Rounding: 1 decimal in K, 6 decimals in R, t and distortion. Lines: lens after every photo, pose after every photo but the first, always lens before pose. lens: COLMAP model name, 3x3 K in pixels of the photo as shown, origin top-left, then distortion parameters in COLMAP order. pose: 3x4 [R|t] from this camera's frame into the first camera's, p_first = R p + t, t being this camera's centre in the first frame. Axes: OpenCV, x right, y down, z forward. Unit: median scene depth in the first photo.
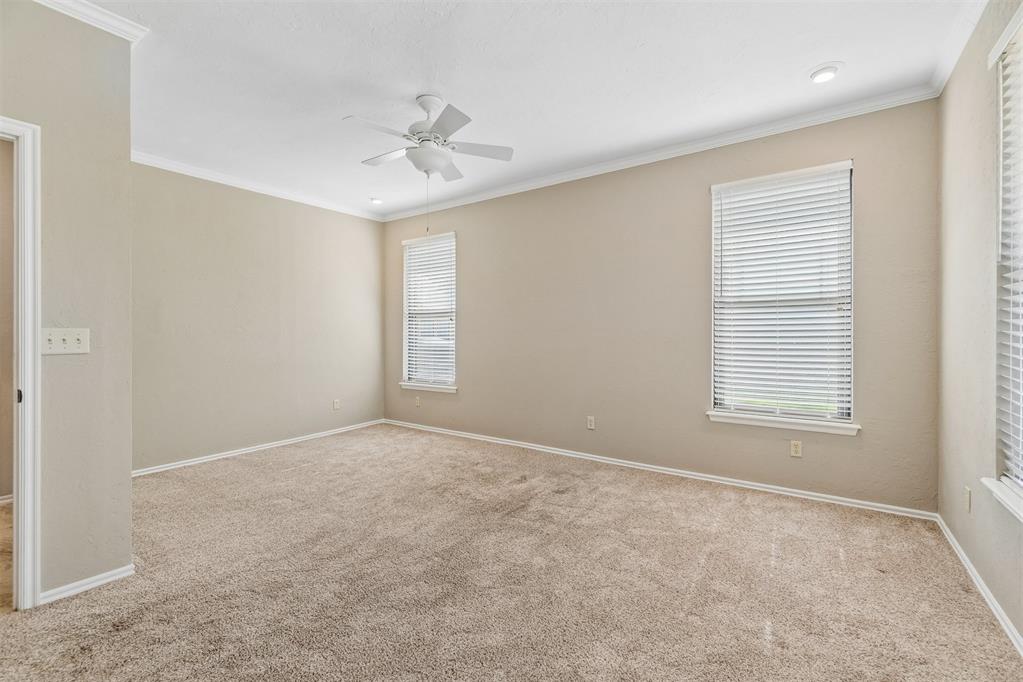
lens RADIAL K [[442.5, 0, 513.3], [0, 442.5, 339.5], [0, 0, 1]] dist [-0.003907, -0.000006]
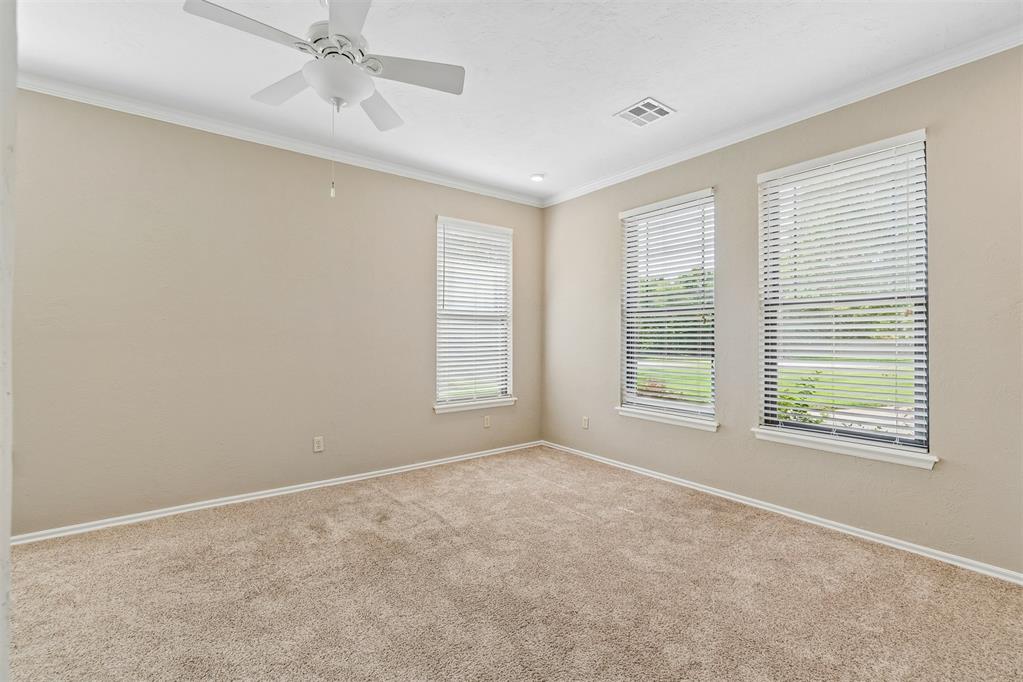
lens RADIAL K [[442.5, 0, 514.5], [0, 442.5, 338.0], [0, 0, 1]] dist [-0.003907, -0.000006]
pose [[0.295458, 0.002587, 0.955352, -0.700791], [0.011690, 0.999912, -0.006323, -0.008670], [-0.955284, 0.013036, 0.295402, 0.509925]]
